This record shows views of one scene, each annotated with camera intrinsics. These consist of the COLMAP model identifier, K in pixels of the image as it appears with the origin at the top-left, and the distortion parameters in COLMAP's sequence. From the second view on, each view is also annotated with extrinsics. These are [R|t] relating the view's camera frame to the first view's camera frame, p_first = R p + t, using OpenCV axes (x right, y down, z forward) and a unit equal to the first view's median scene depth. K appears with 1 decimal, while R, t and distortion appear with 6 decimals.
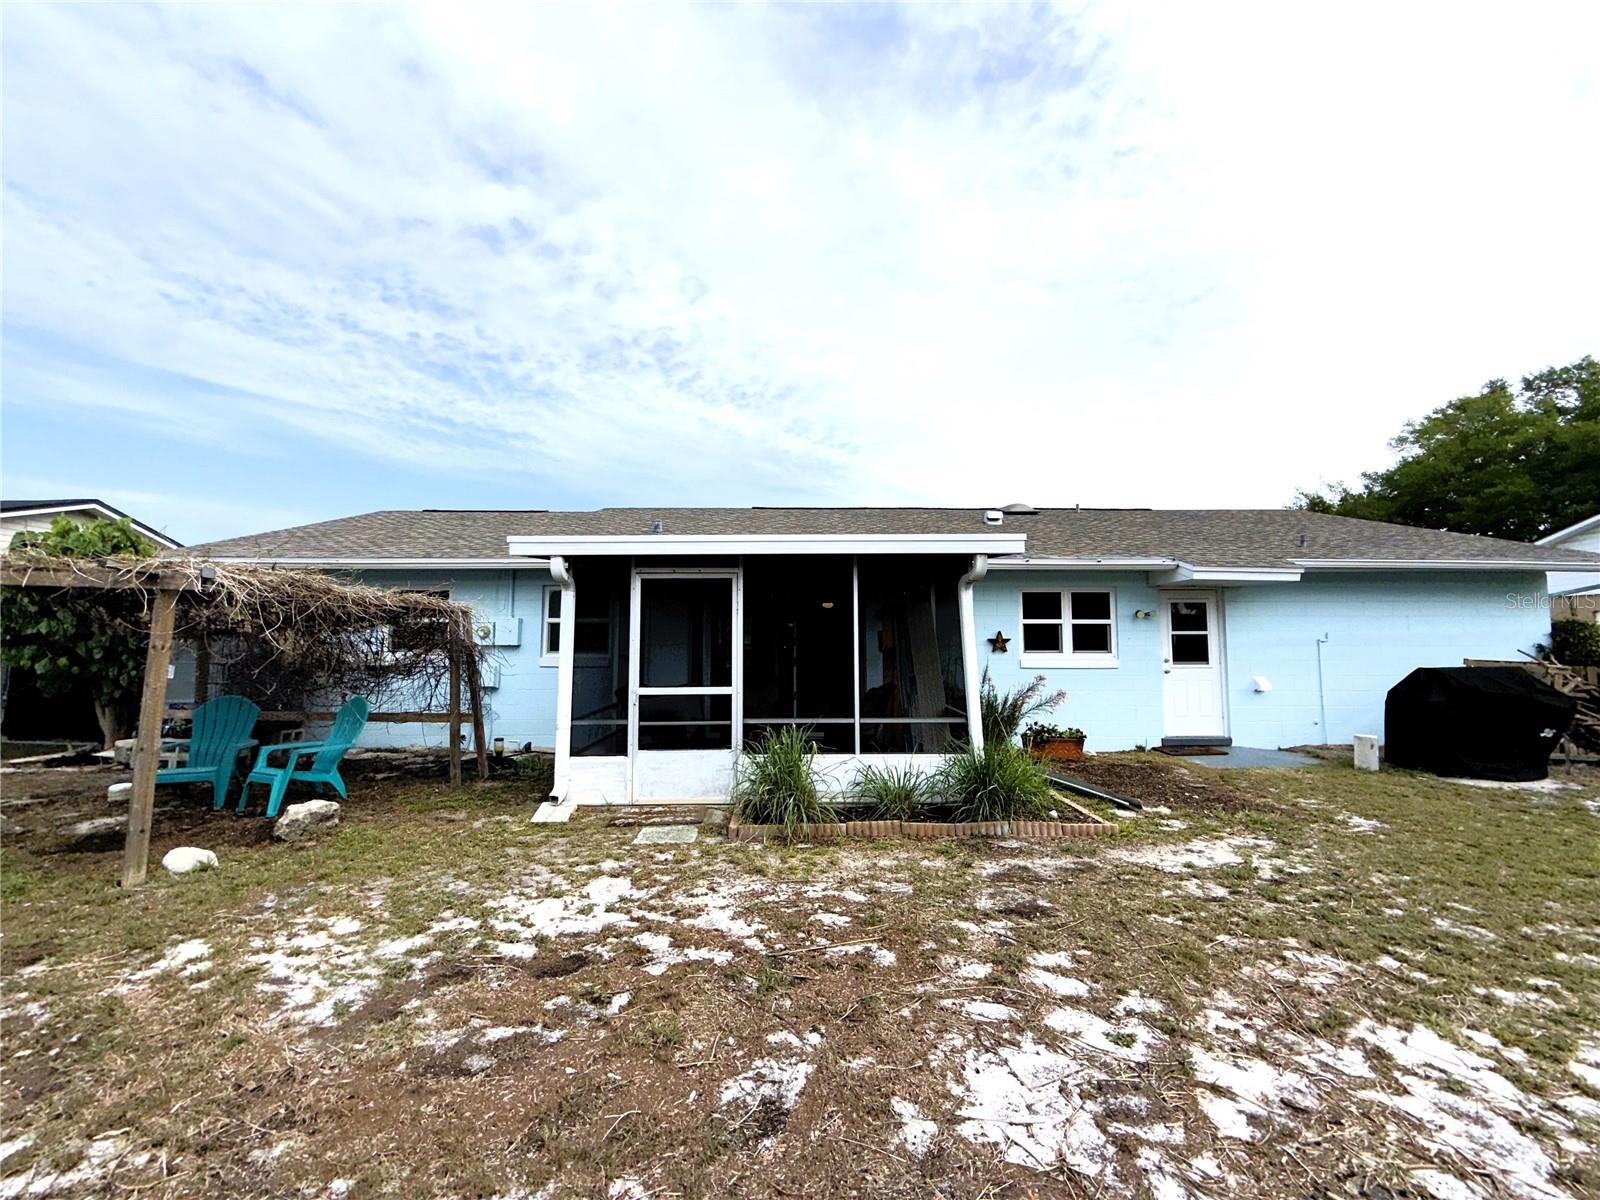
lens RADIAL K [[687.4, 0, 798.3], [0, 687.4, 600.2], [0, 0, 1]] dist [-0.000143, 0.000166]
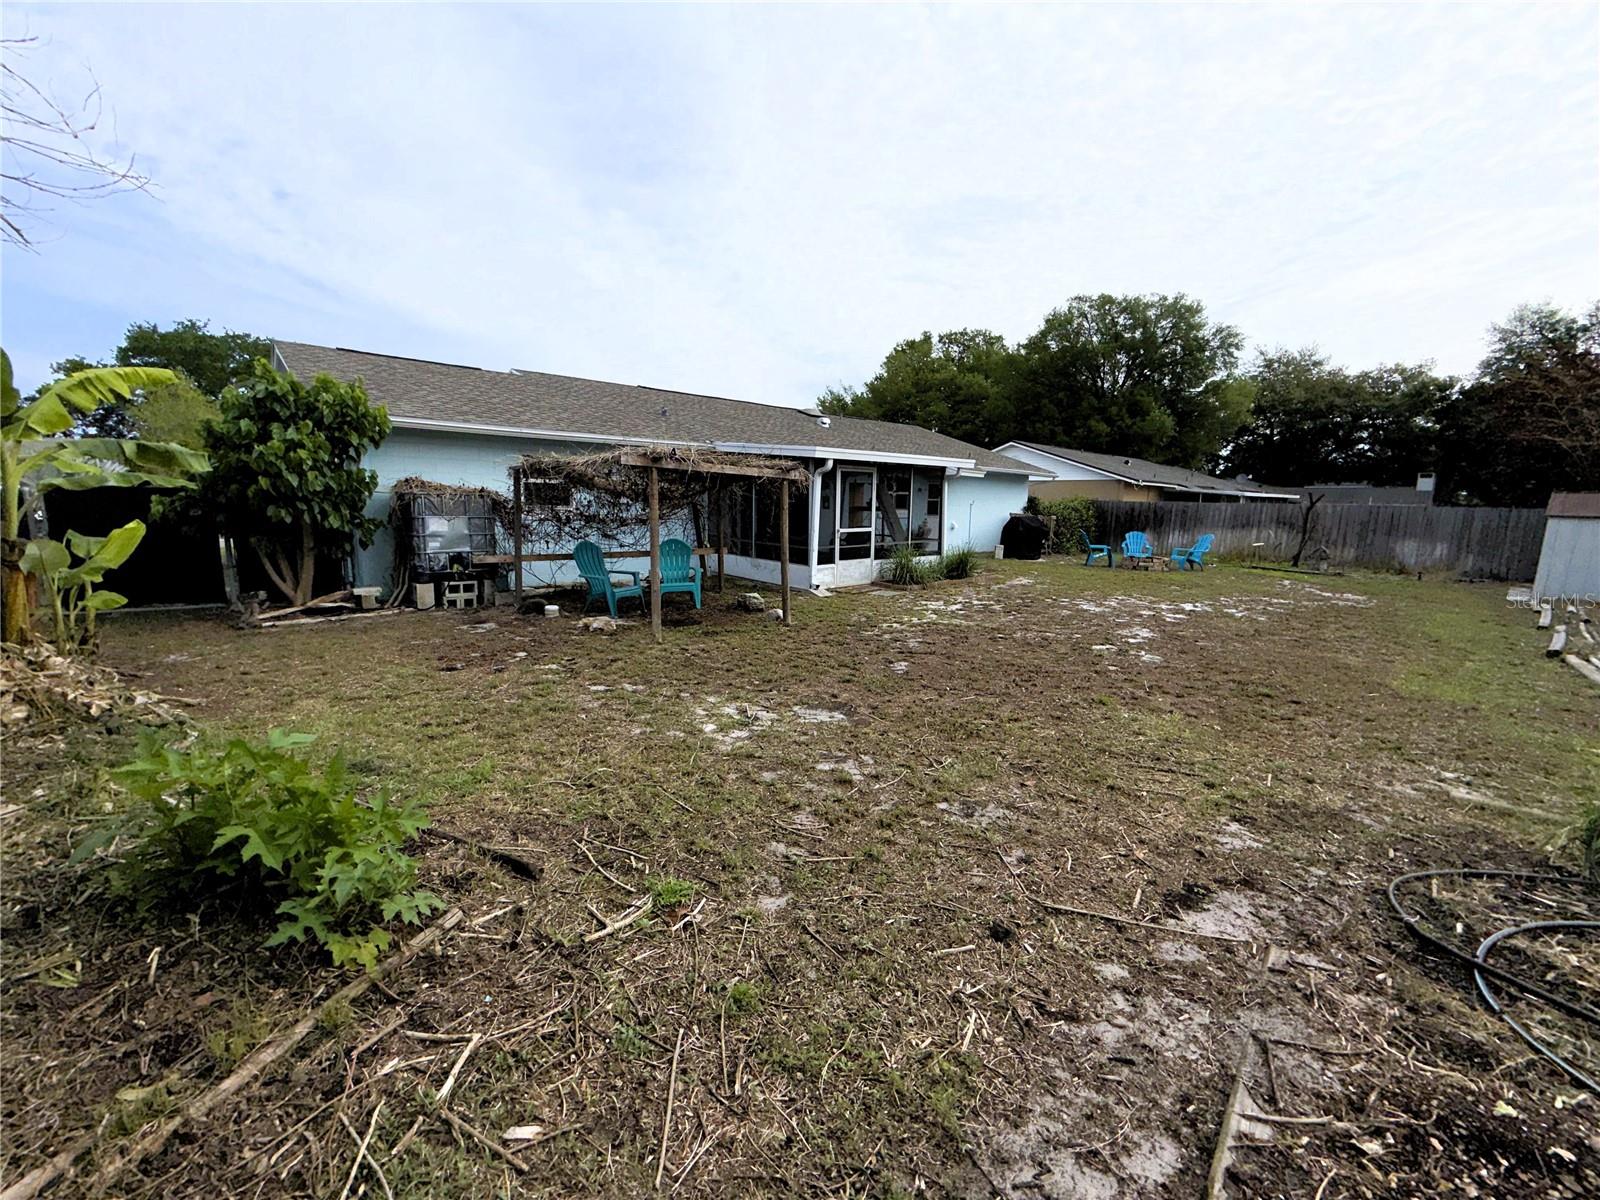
lens RADIAL K [[687.4, 0, 798.3], [0, 687.4, 600.2], [0, 0, 1]] dist [-0.000143, 0.000166]
pose [[0.744683, -0.087195, 0.661697, -0.328114], [-0.062916, 0.977843, 0.199662, -0.011611], [-0.664446, -0.190317, 0.722697, -0.074424]]
